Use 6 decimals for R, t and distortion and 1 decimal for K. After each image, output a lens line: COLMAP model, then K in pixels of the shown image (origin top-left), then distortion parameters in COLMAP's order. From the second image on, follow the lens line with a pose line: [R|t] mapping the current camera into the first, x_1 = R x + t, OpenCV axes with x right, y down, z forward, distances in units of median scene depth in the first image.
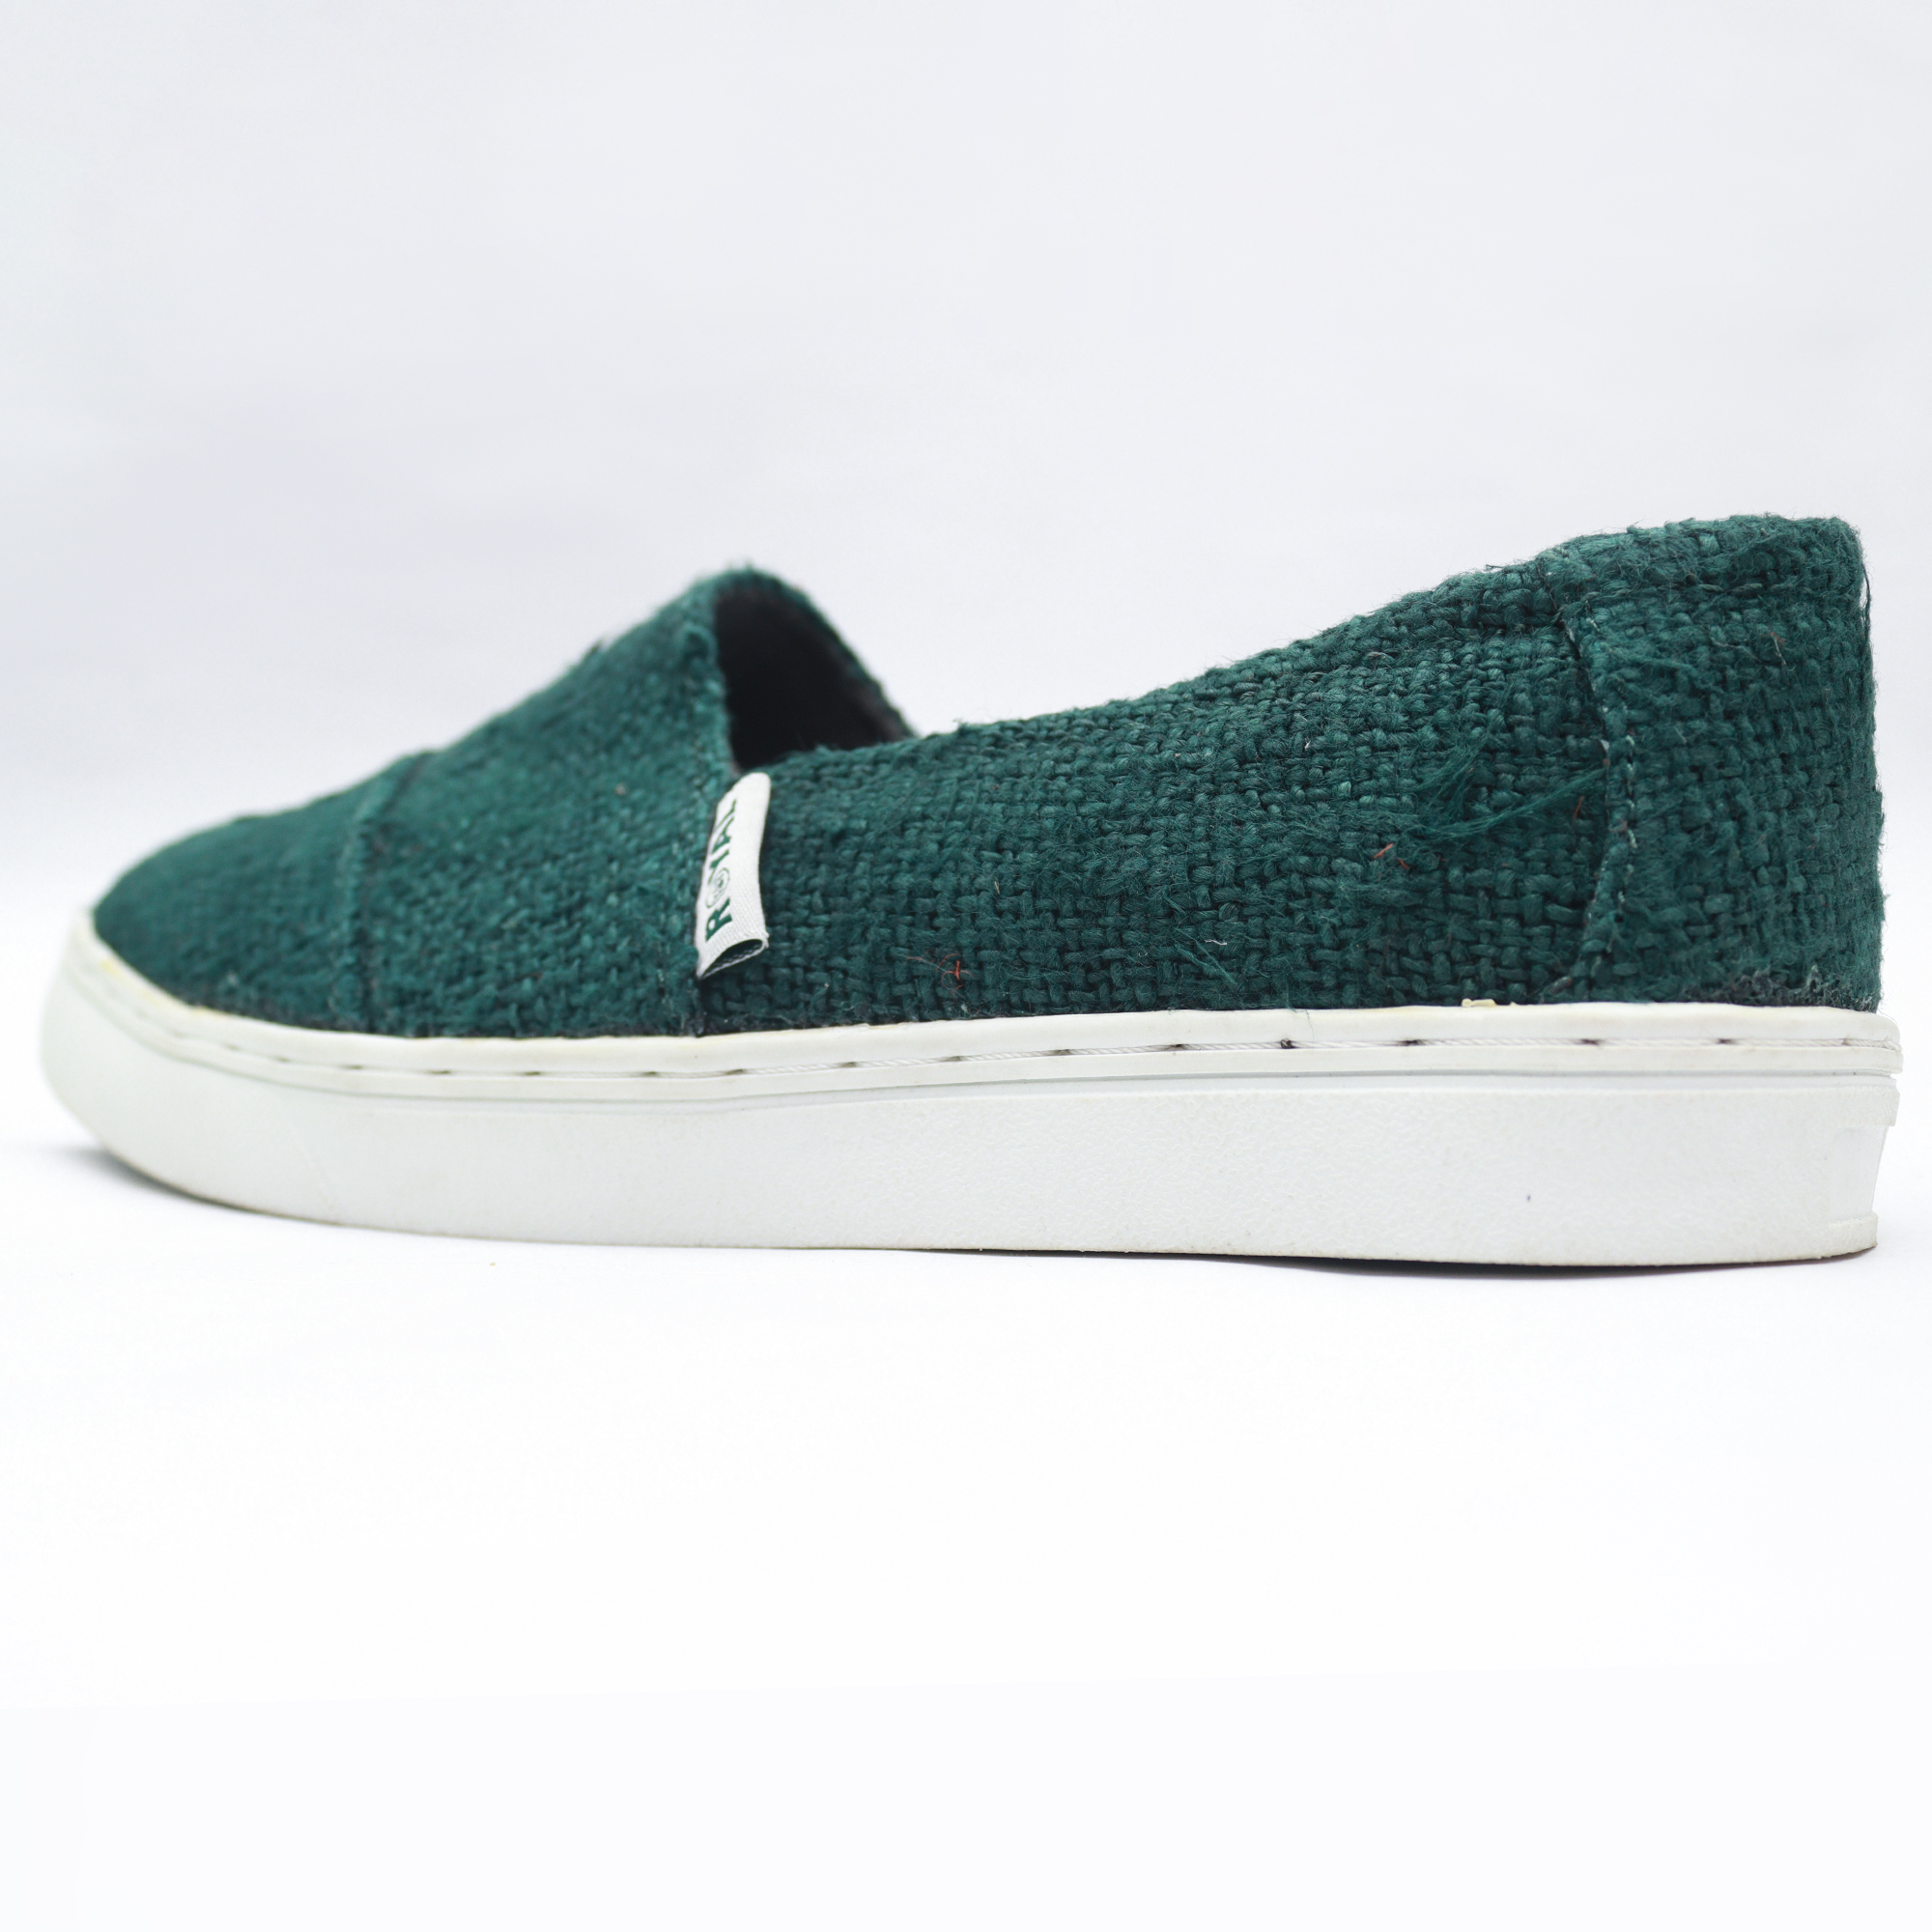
lens RADIAL K [[2866.8, 0, 966.0], [0, 2866.8, 966.0], [0, 0, 1]] dist [0.017469, 0.105740]
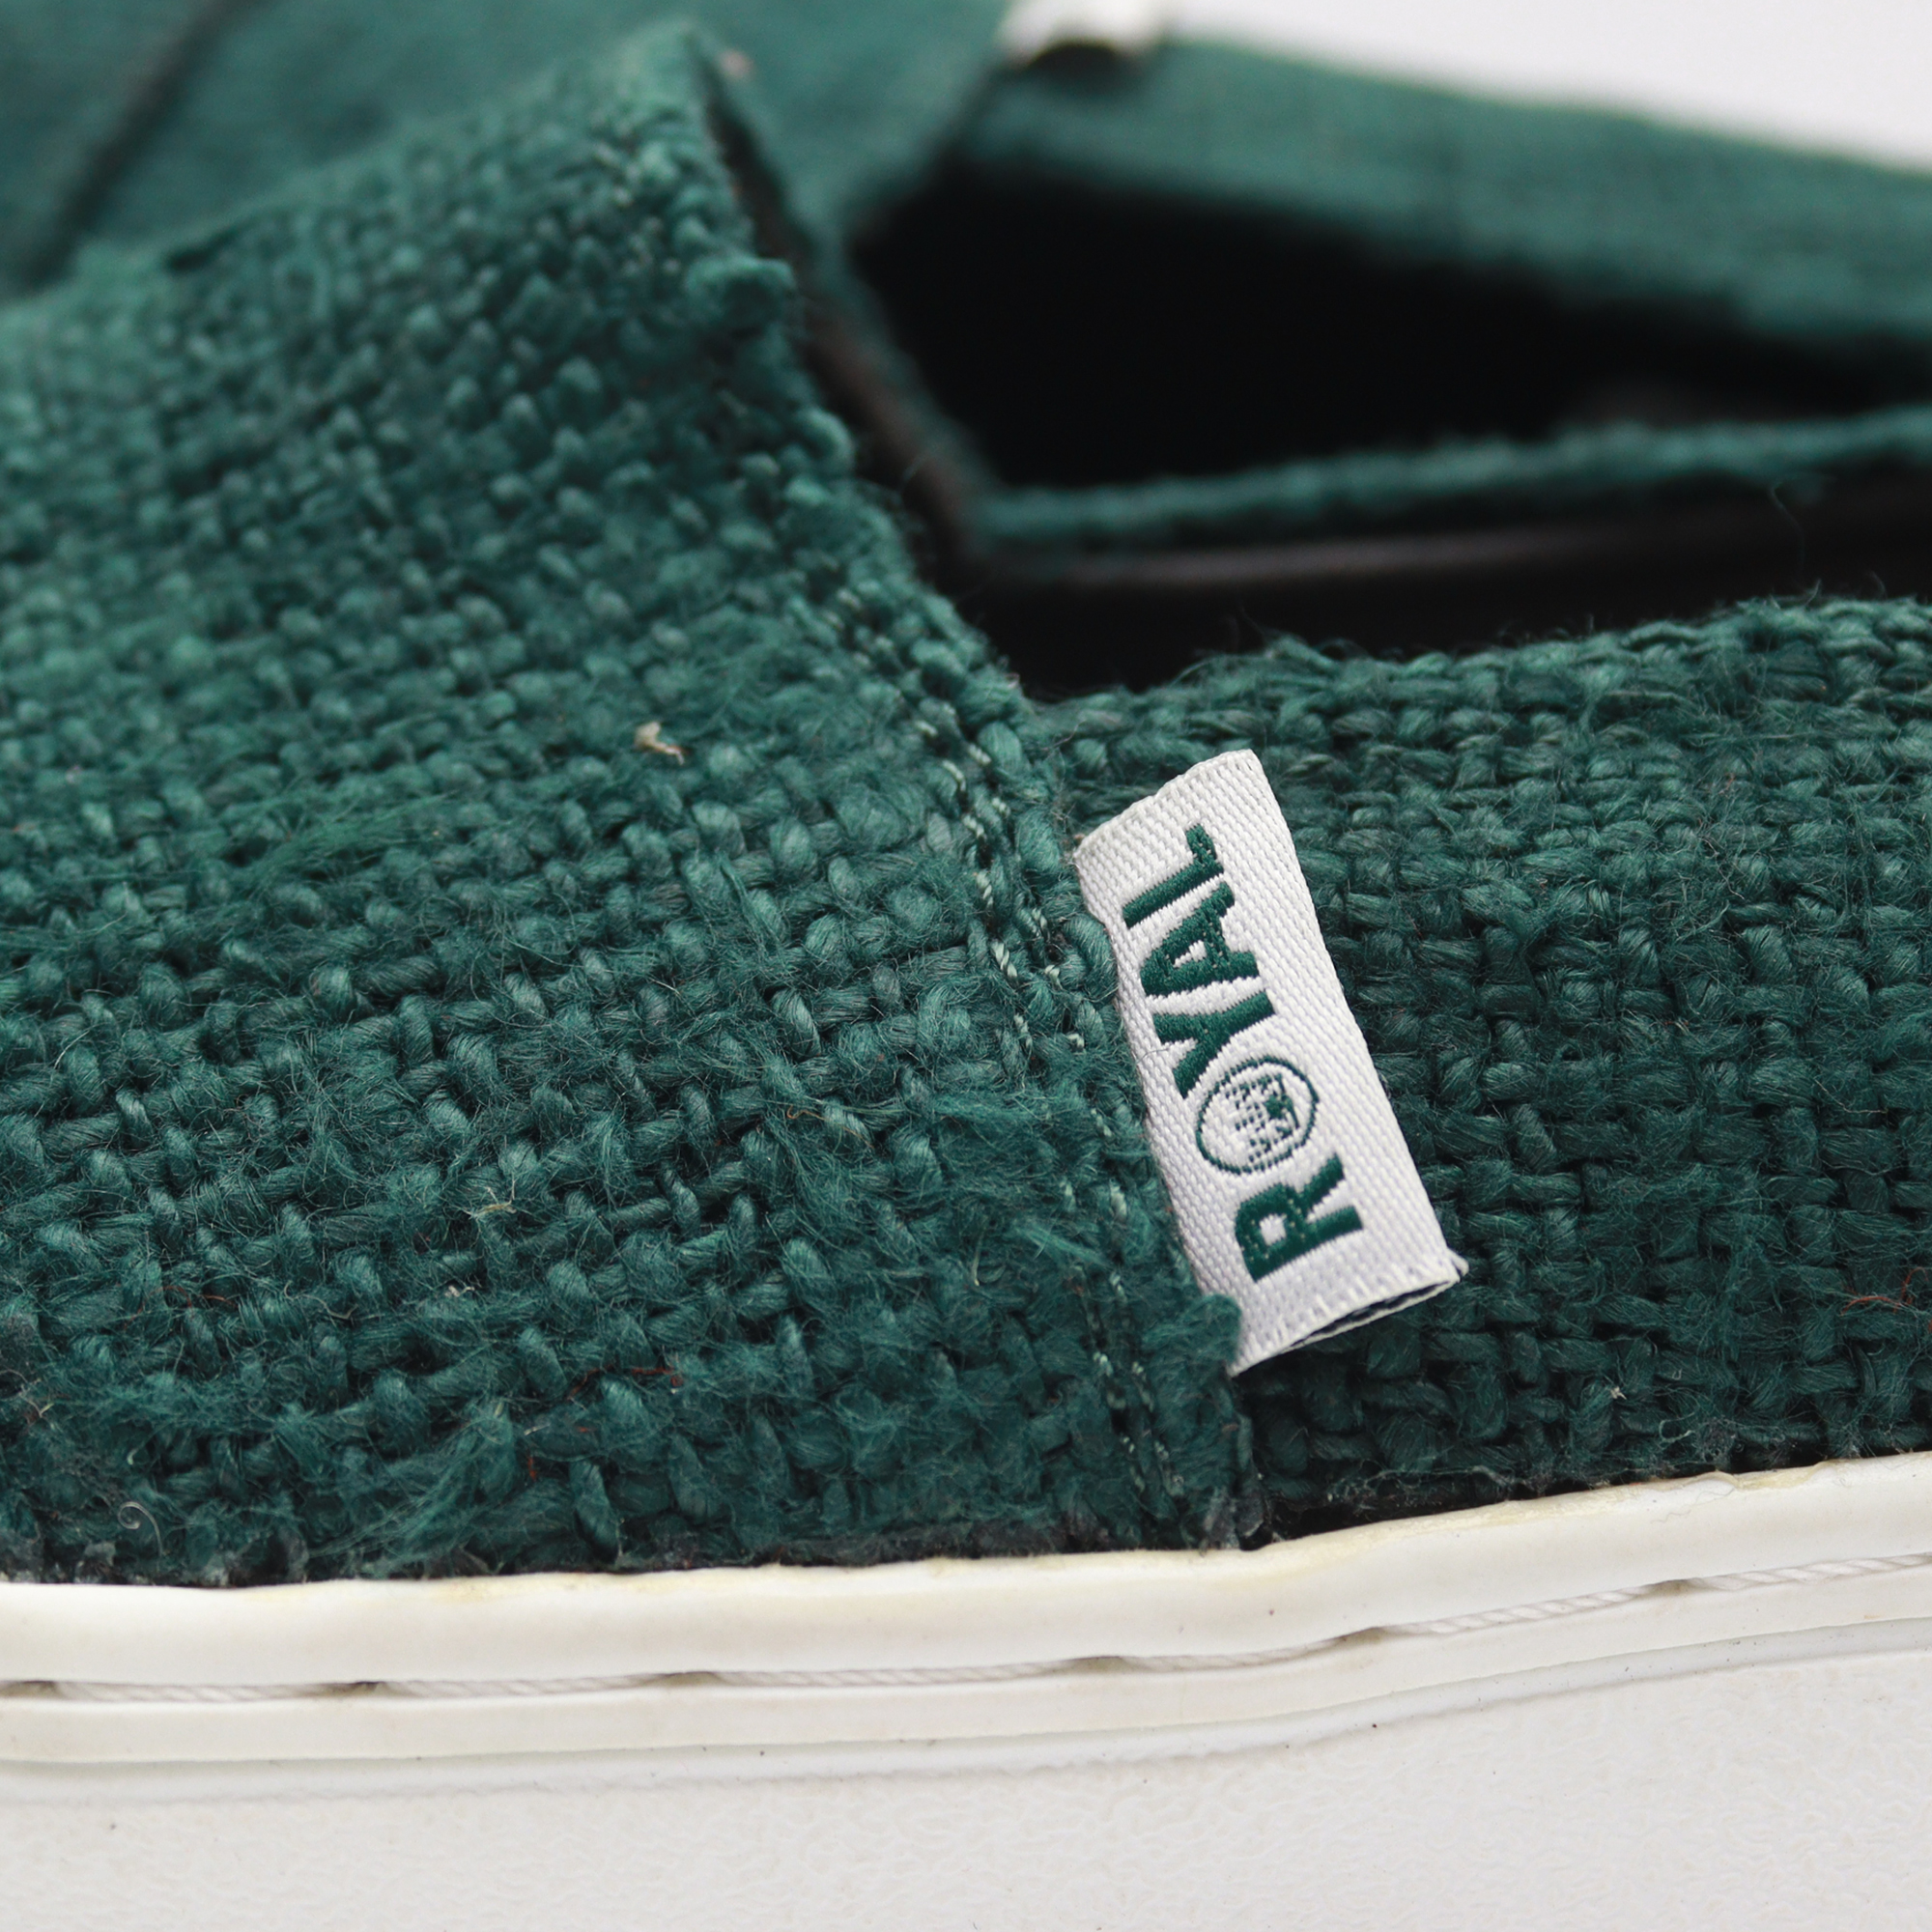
lens RADIAL K [[2866.8, 0, 966.0], [0, 2866.8, 966.0], [0, 0, 1]] dist [0.017469, 0.105740]
pose [[0.867445, -0.100355, 0.487306, -0.287006], [-0.005330, 0.977515, 0.210796, -0.118753], [-0.497504, -0.185452, 0.847406, 0.729633]]
